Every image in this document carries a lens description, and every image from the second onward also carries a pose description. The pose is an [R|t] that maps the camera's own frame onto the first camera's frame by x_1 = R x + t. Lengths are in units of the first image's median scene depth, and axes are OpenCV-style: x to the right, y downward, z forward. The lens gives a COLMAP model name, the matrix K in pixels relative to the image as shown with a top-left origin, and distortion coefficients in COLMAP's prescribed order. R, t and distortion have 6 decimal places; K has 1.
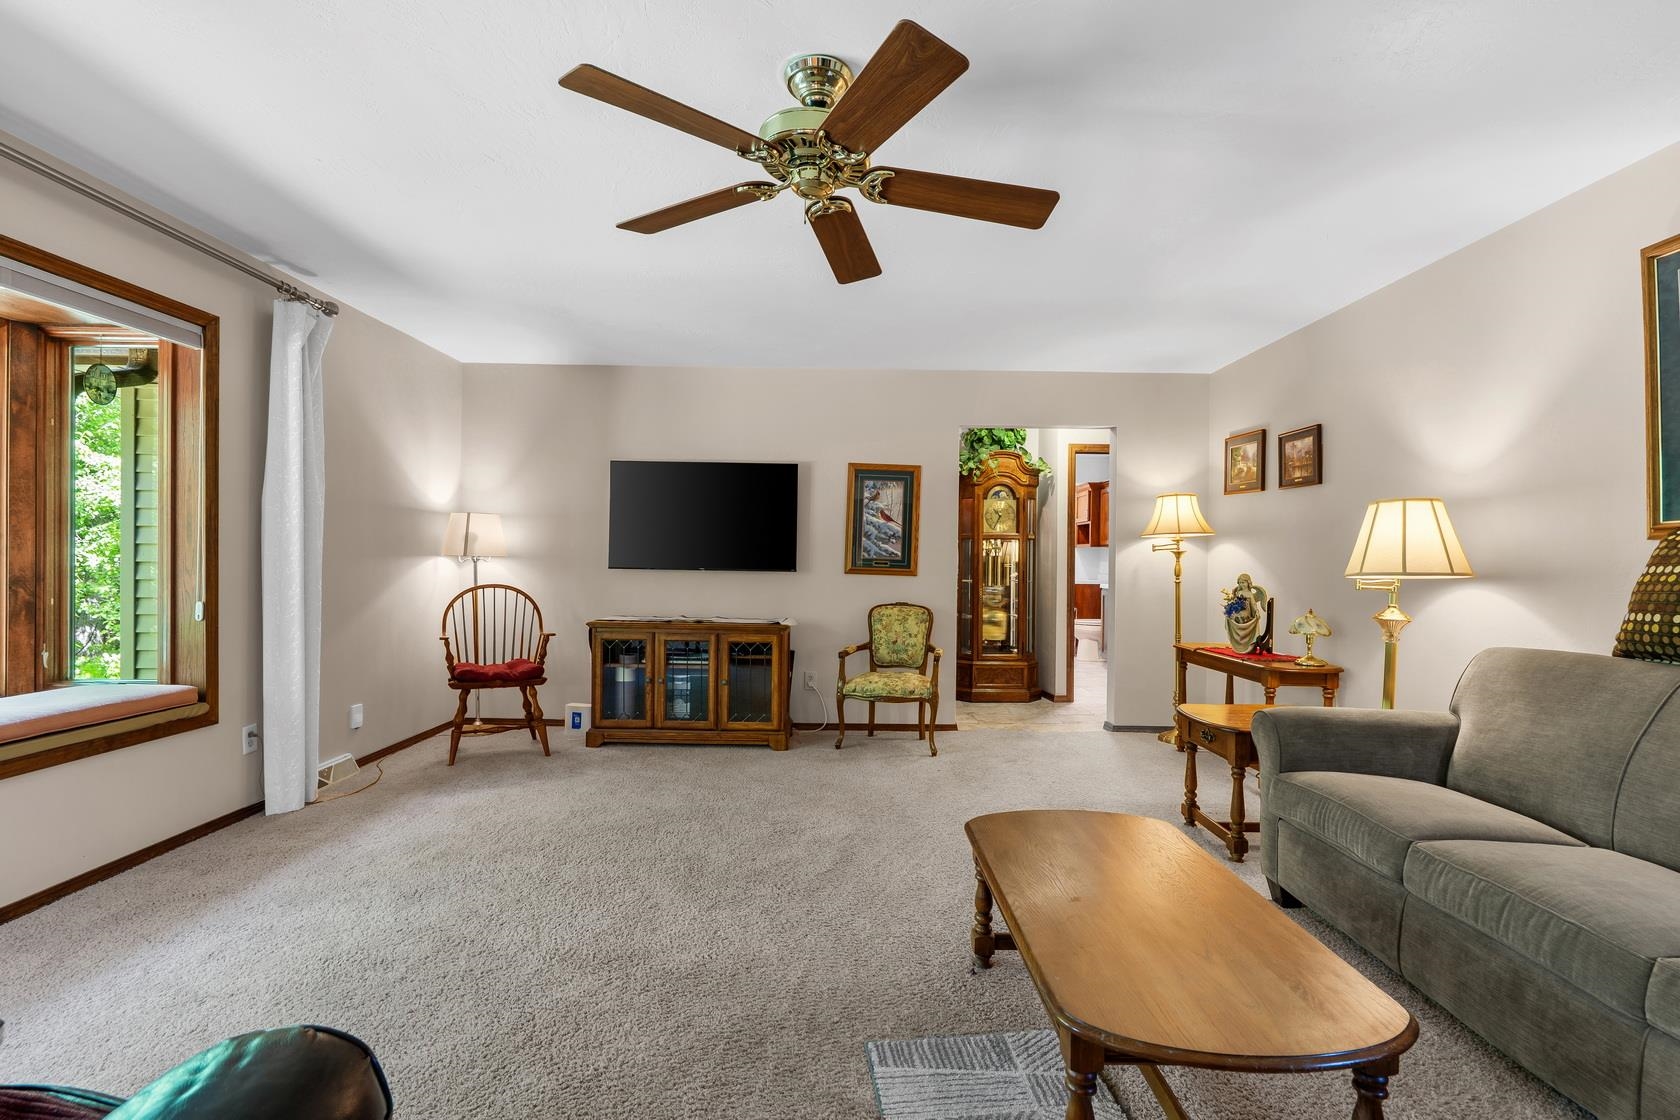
lens RADIAL K [[762.6, 0, 844.4], [0, 762.6, 561.6], [0, 0, 1]] dist [-0.001363, 0.001303]
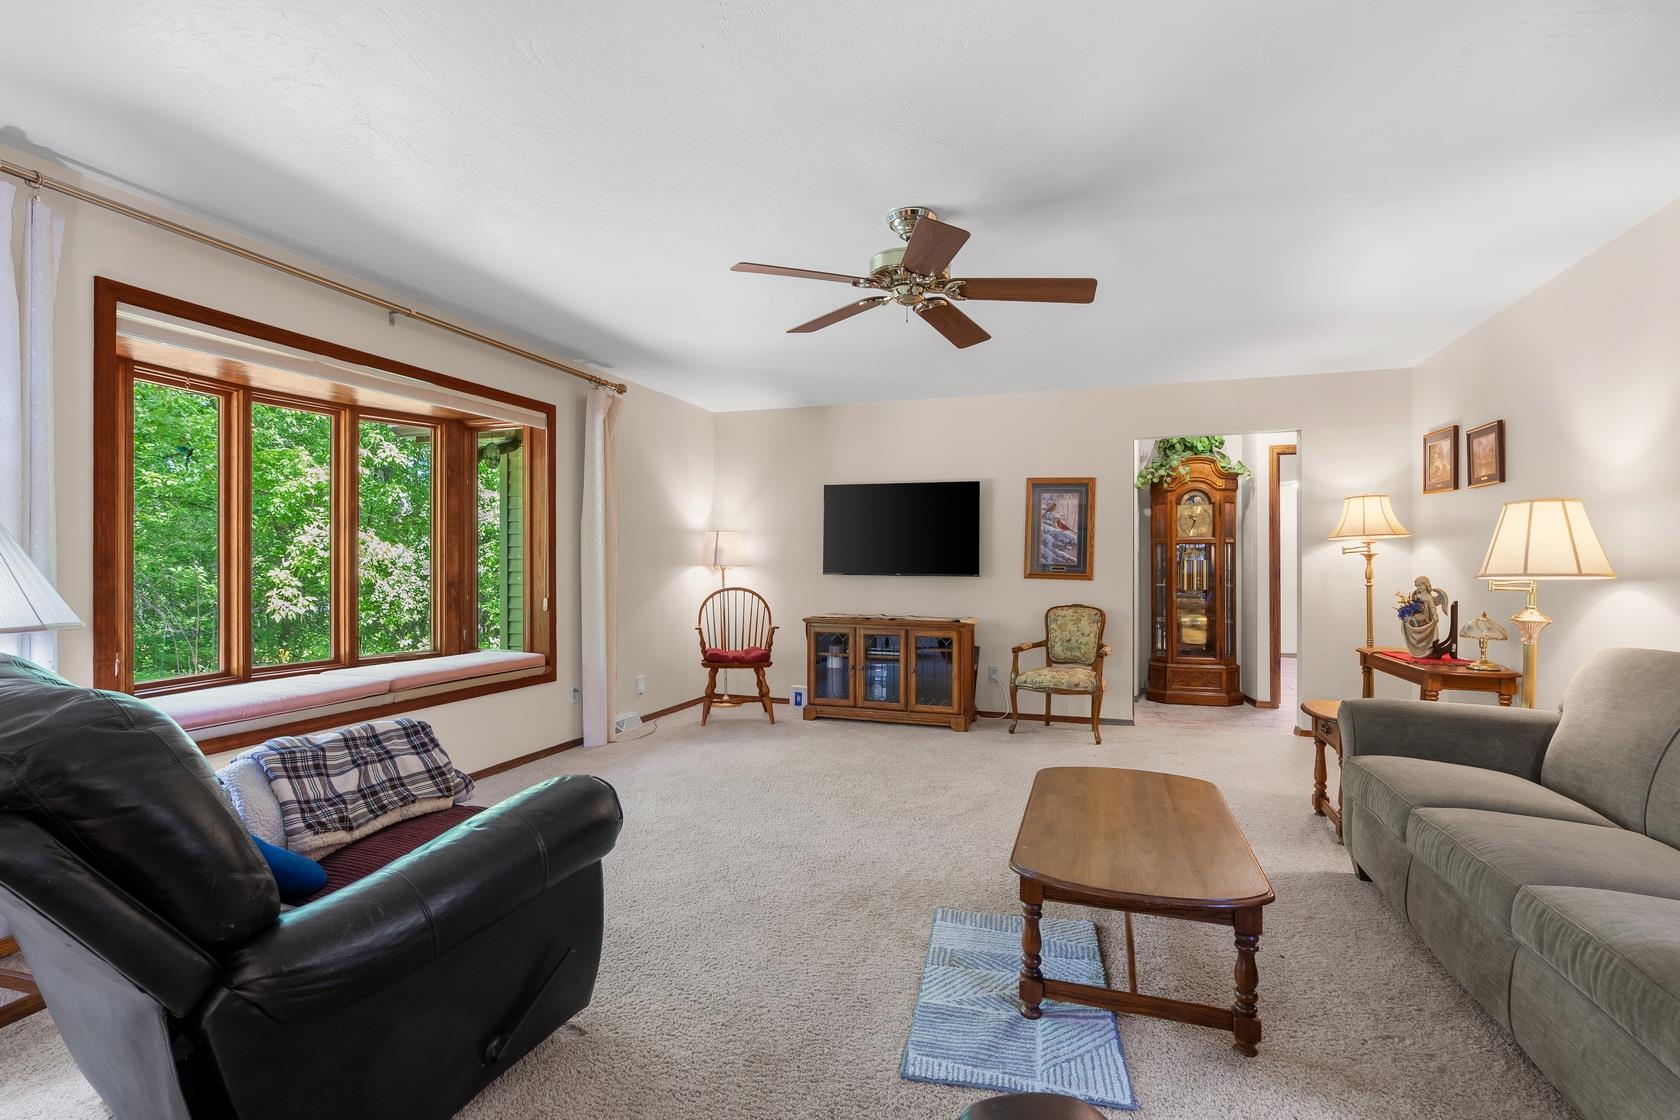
lens RADIAL K [[762.6, 0, 844.4], [0, 762.6, 561.6], [0, 0, 1]] dist [-0.001363, 0.001303]
pose [[0.947220, -0.010740, -0.320405, 0.124426], [0.007980, 0.999919, -0.009928, 0.000854], [0.320485, 0.006847, 0.947229, -0.150993]]
